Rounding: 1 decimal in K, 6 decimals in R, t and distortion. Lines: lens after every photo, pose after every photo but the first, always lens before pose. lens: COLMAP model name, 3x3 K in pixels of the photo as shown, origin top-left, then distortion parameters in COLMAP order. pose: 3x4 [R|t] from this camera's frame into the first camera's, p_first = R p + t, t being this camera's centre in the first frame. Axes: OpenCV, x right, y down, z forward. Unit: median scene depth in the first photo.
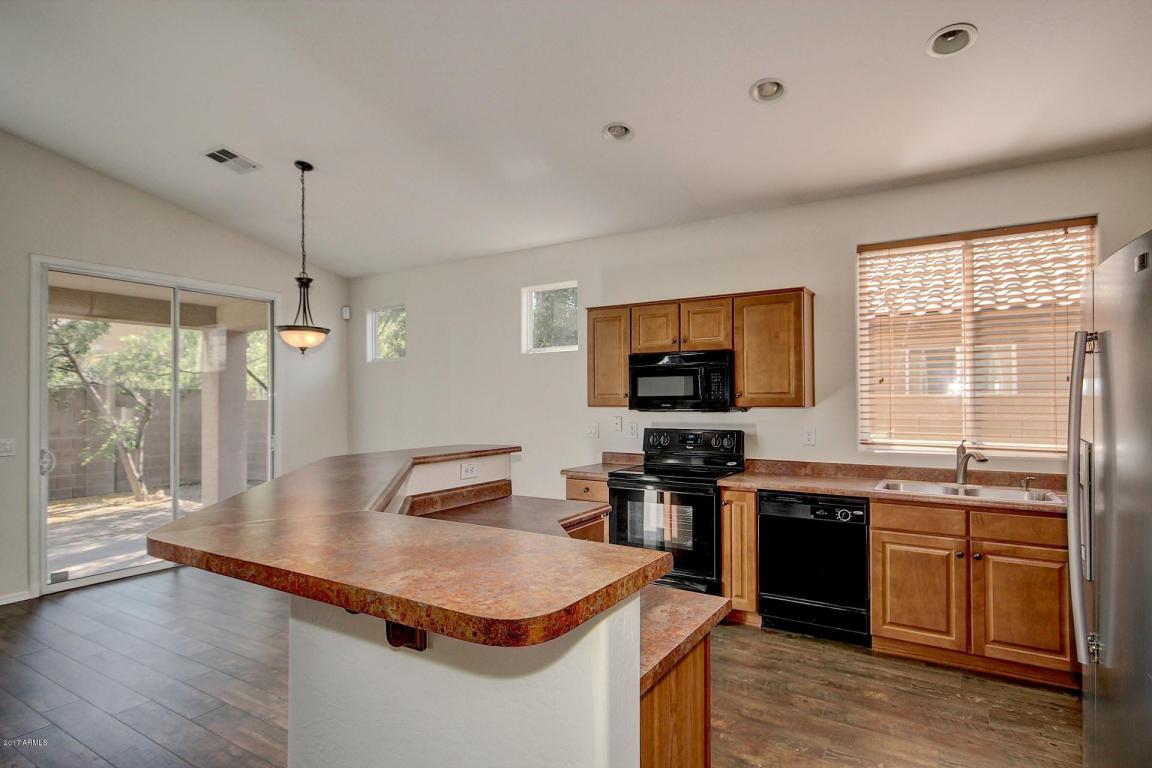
lens RADIAL K [[591.8, 0, 575.7], [0, 591.8, 398.1], [0, 0, 1]] dist [0.002400, 0.000516]
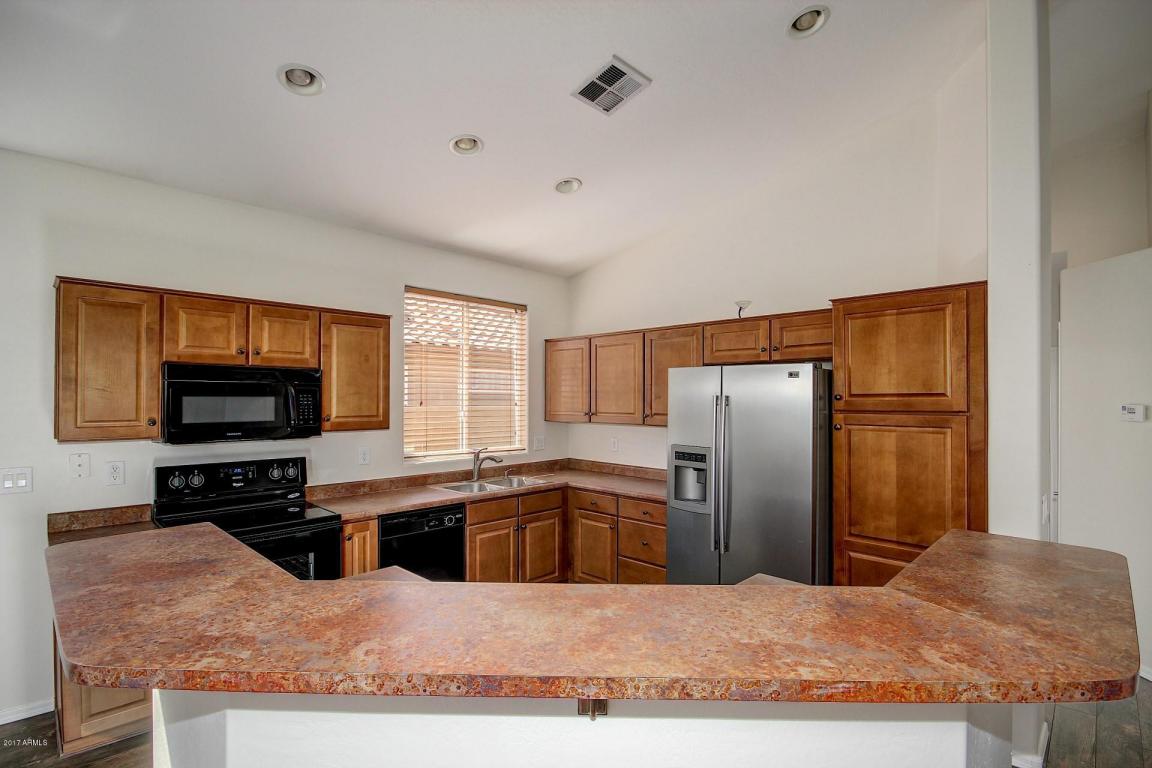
lens RADIAL K [[543.2, 0, 579.3], [0, 543.2, 394.8], [0, 0, 1]] dist [0.028256, -0.022037]
pose [[0.218952, 0.010990, 0.975674, -0.460736], [-0.008197, 0.999922, -0.009424, -0.037202], [-0.975701, -0.005934, 0.219025, 0.426730]]
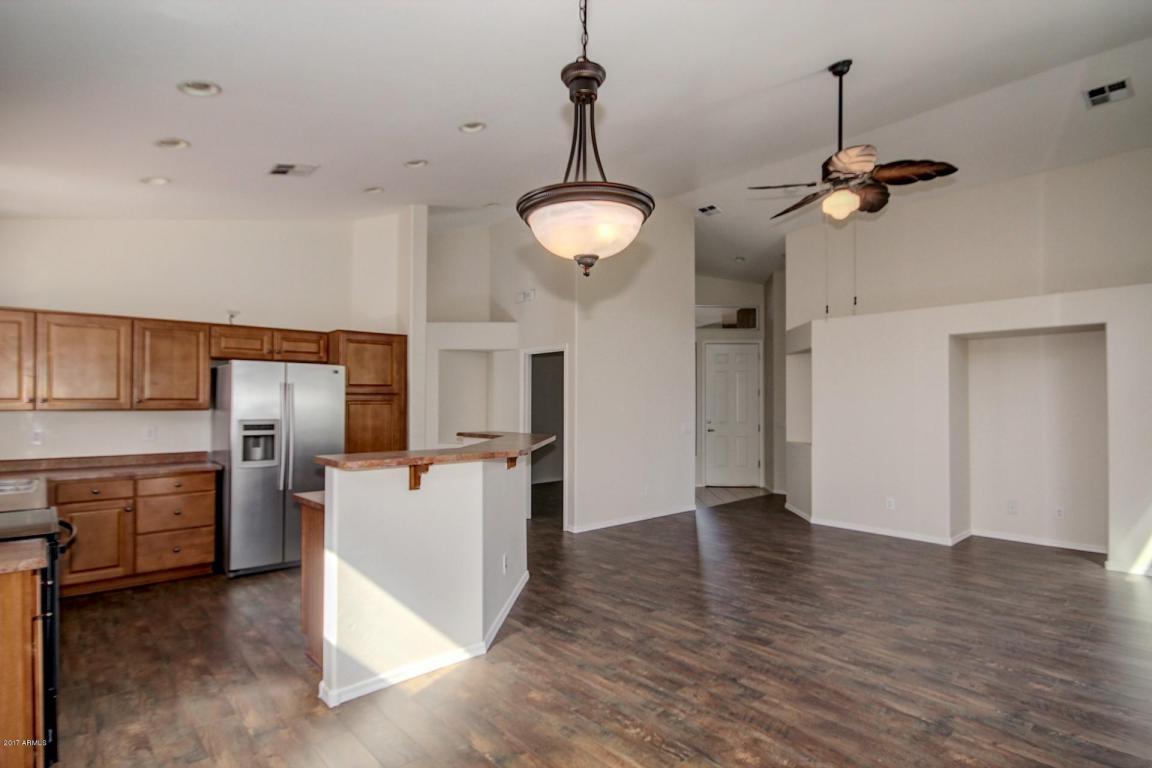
lens RADIAL K [[591.8, 0, 575.7], [0, 591.8, 398.1], [0, 0, 1]] dist [0.002400, 0.000516]
pose [[-0.959201, 0.007837, 0.282615, -0.588509], [0.003504, 0.999868, -0.015835, 0.008828], [-0.282702, -0.014199, -0.959103, 1.429792]]
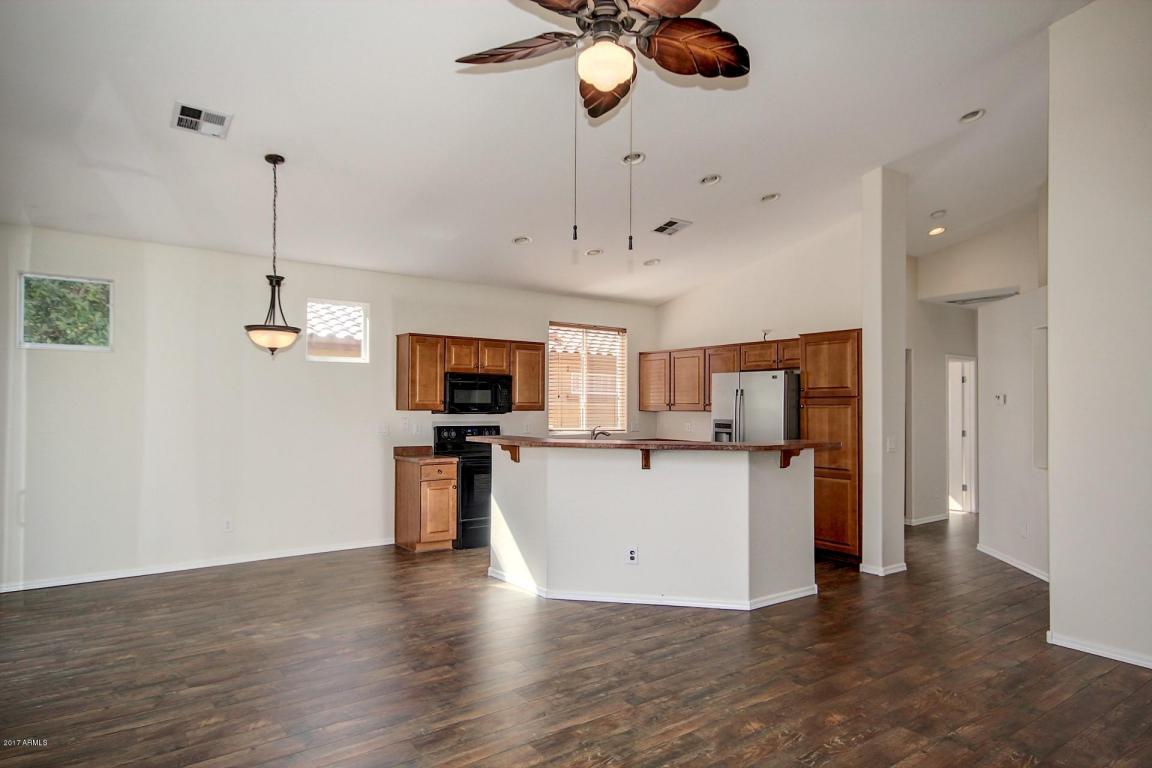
lens RADIAL K [[674.7, 0, 575.2], [0, 674.7, 399.9], [0, 0, 1]] dist [0.016774, 0.001919]
pose [[0.381127, 0.016194, 0.924381, -1.358257], [-0.011620, 0.999852, -0.012725, 0.007390], [-0.924450, -0.005892, 0.381259, 0.134730]]
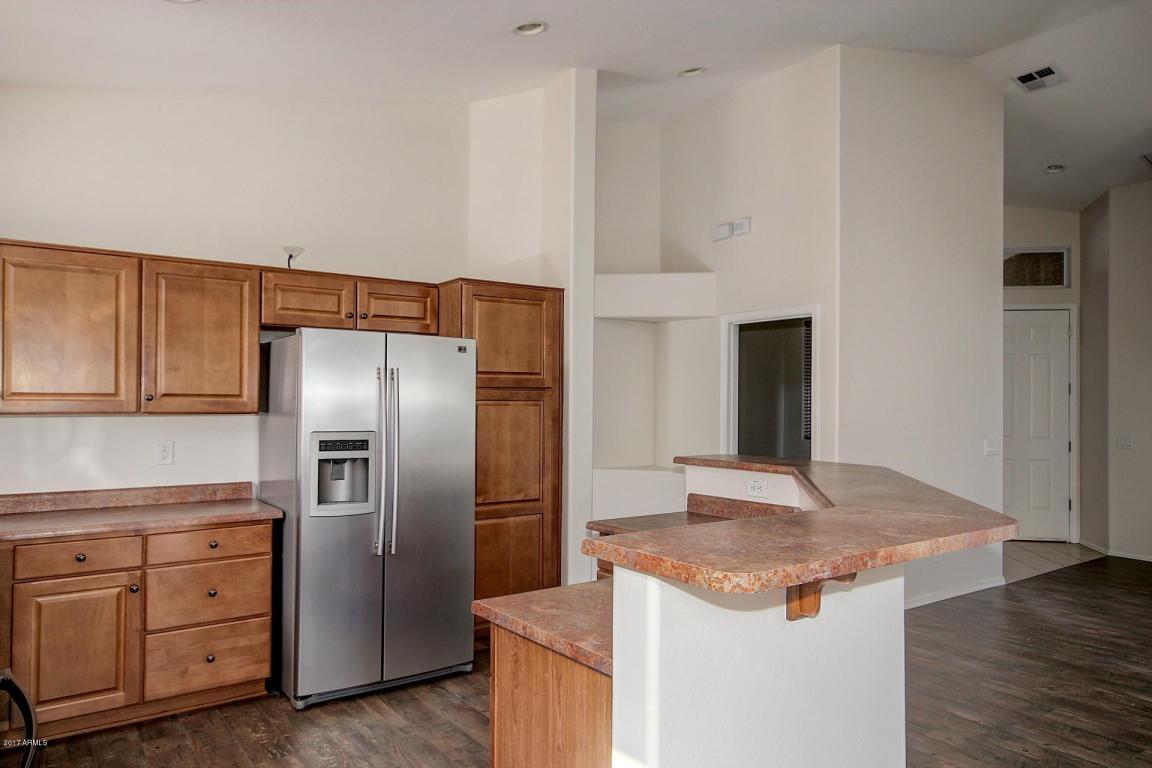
lens RADIAL K [[780.3, 0, 572.7], [0, 780.3, 397.8], [0, 0, 1]] dist [-0.034596, 0.073340]
pose [[-0.921315, 0.002236, 0.388810, -0.220549], [-0.003274, 0.999903, -0.013510, 0.003116], [-0.388802, -0.013720, -0.921219, 1.181797]]
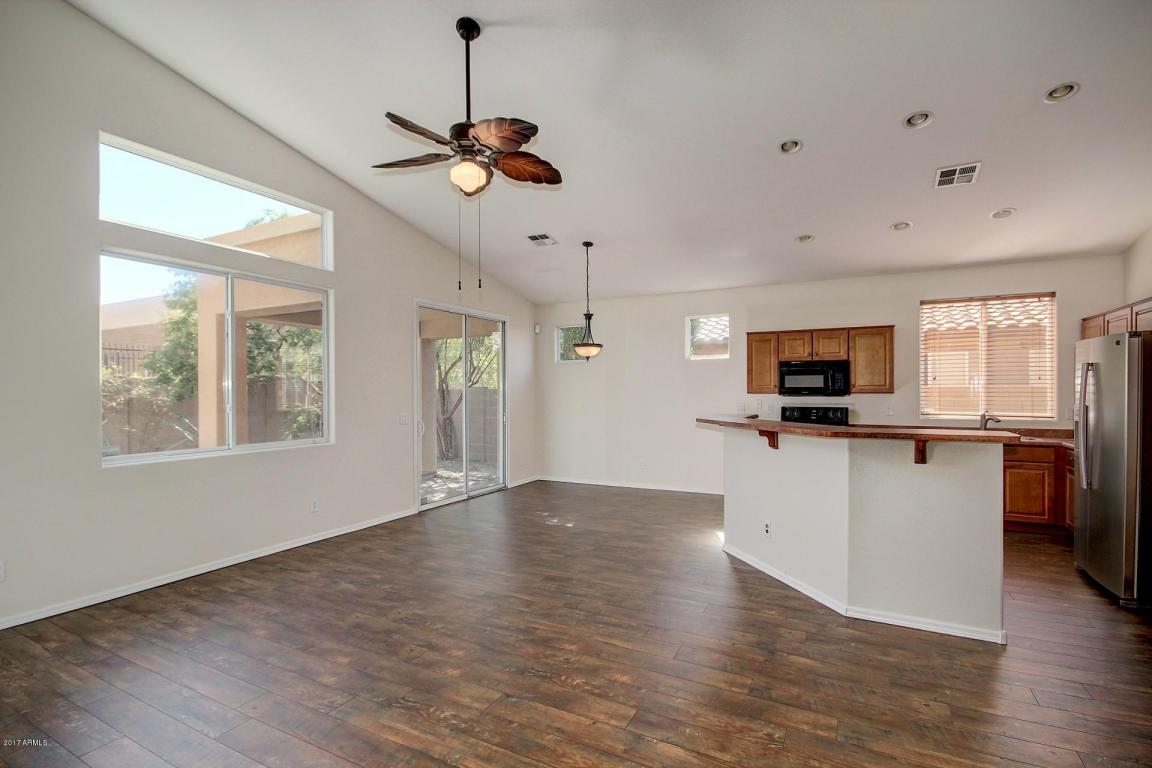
lens RADIAL K [[534.9, 0, 575.7], [0, 534.9, 393.5], [0, 0, 1]] dist [-0.000820, -0.000217]
pose [[0.997667, 0.001672, 0.068255, -0.626237], [-0.002220, 0.999966, 0.007953, 0.004717], [-0.068239, -0.008086, 0.997636, -0.490102]]
